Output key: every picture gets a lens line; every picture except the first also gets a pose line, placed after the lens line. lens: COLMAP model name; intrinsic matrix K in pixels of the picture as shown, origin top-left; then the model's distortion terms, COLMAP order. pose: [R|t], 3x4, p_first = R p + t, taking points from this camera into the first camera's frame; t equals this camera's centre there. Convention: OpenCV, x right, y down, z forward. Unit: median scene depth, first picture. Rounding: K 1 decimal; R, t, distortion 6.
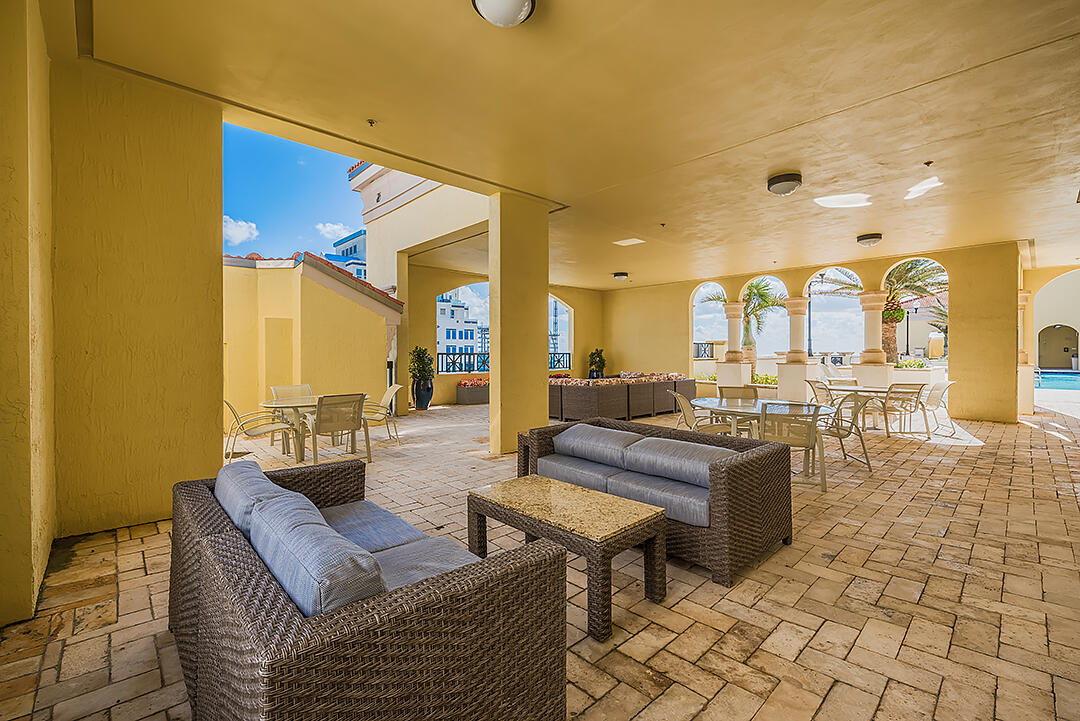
lens RADIAL K [[489.1, 0, 549.9], [0, 489.1, 356.0], [0, 0, 1]] dist [-0.000554, 0.000884]
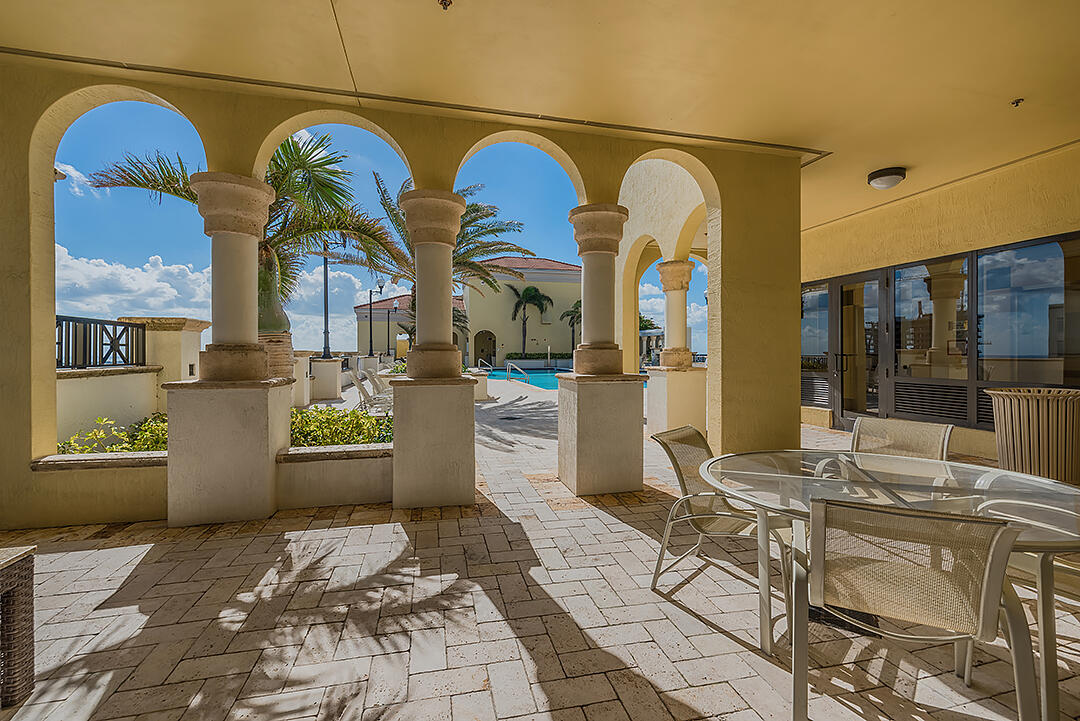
lens RADIAL K [[489.1, 0, 542.0], [0, 489.1, 354.6], [0, 0, 1]] dist [-0.000554, 0.000884]
pose [[0.528360, -0.005724, 0.849001, 0.216274], [0.010019, 0.999950, 0.000506, -0.002711], [-0.848961, 0.008239, 0.528391, 0.665671]]
